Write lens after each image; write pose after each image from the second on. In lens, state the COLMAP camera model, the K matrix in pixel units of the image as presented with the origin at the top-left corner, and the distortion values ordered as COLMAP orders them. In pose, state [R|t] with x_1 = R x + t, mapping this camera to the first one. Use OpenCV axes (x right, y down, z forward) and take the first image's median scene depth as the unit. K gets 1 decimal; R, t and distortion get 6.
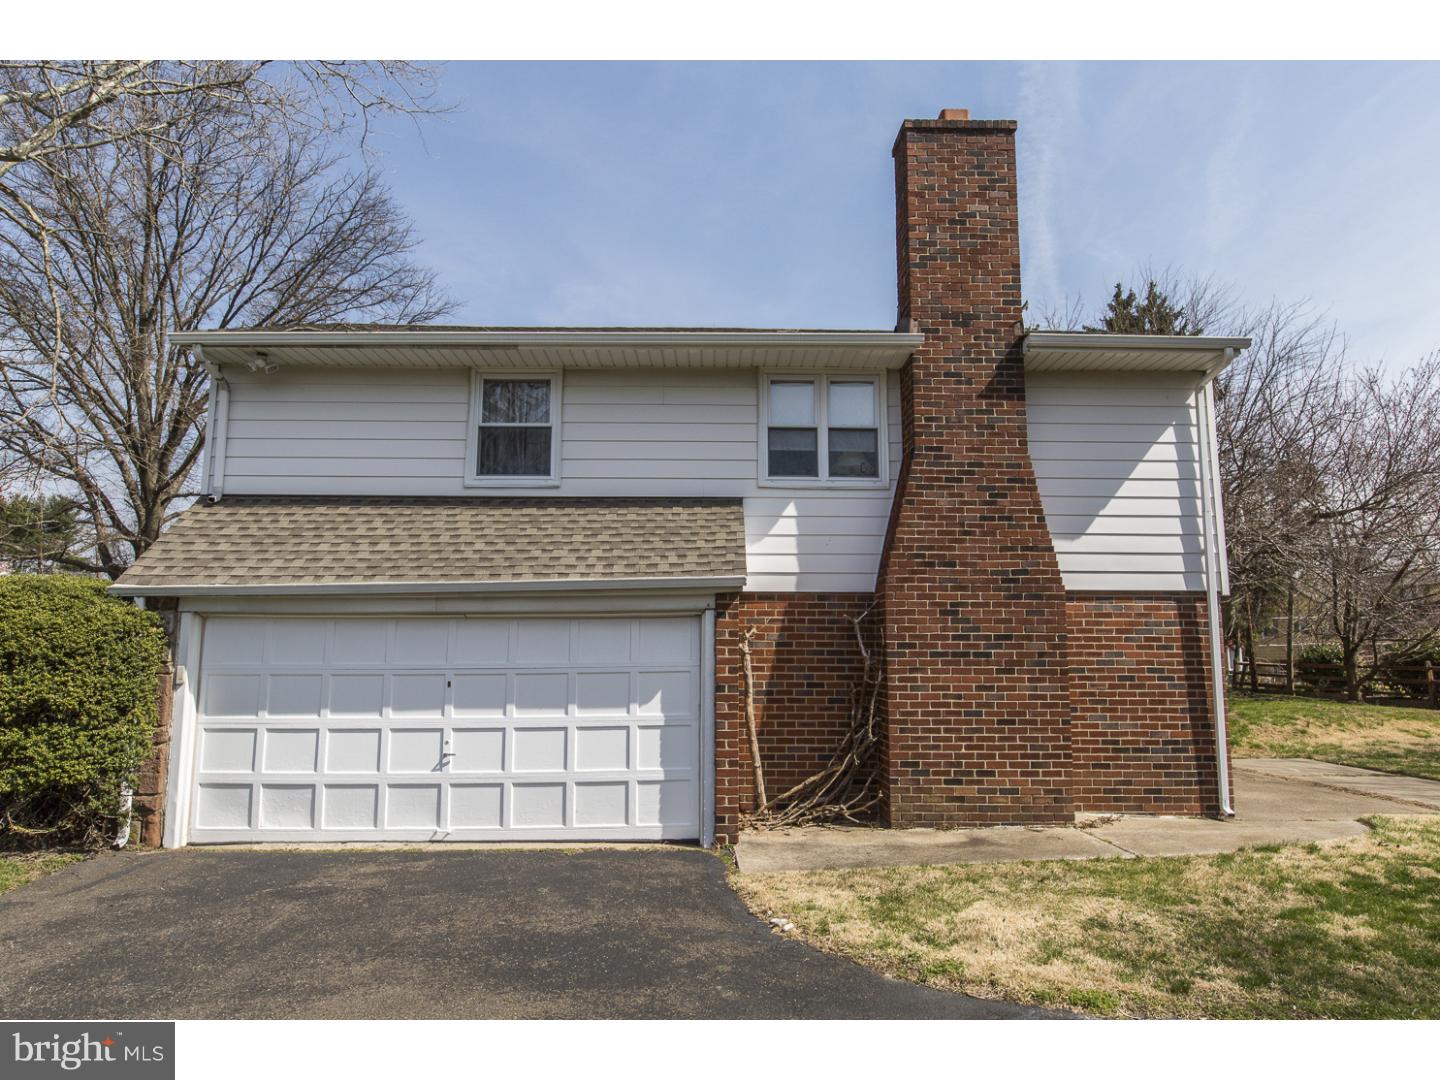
lens RADIAL K [[884.5, 0, 720.1], [0, 884.5, 545.3], [0, 0, 1]] dist [-0.003780, -0.001110]
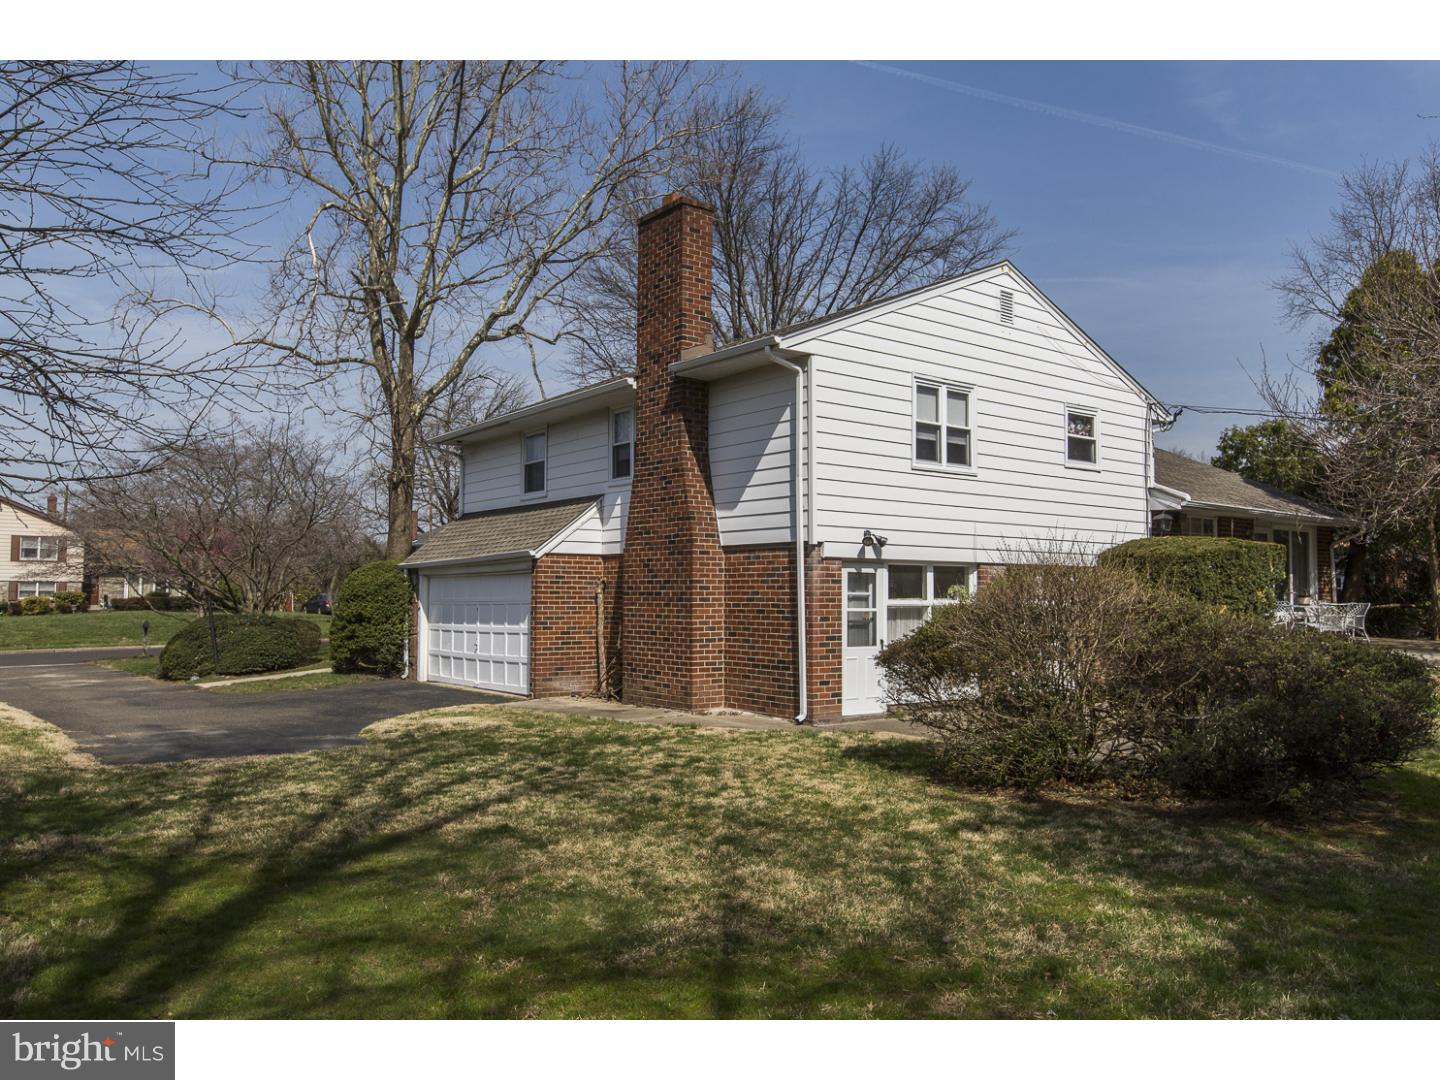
lens RADIAL K [[1062.3, 0, 718.9], [0, 1062.3, 539.6], [0, 0, 1]] dist [0.003399, 0.000300]
pose [[0.592930, -0.043178, -0.804096, 1.681928], [0.104746, 0.994213, 0.023852, 0.002286], [0.798412, -0.098369, 0.594021, 0.037139]]
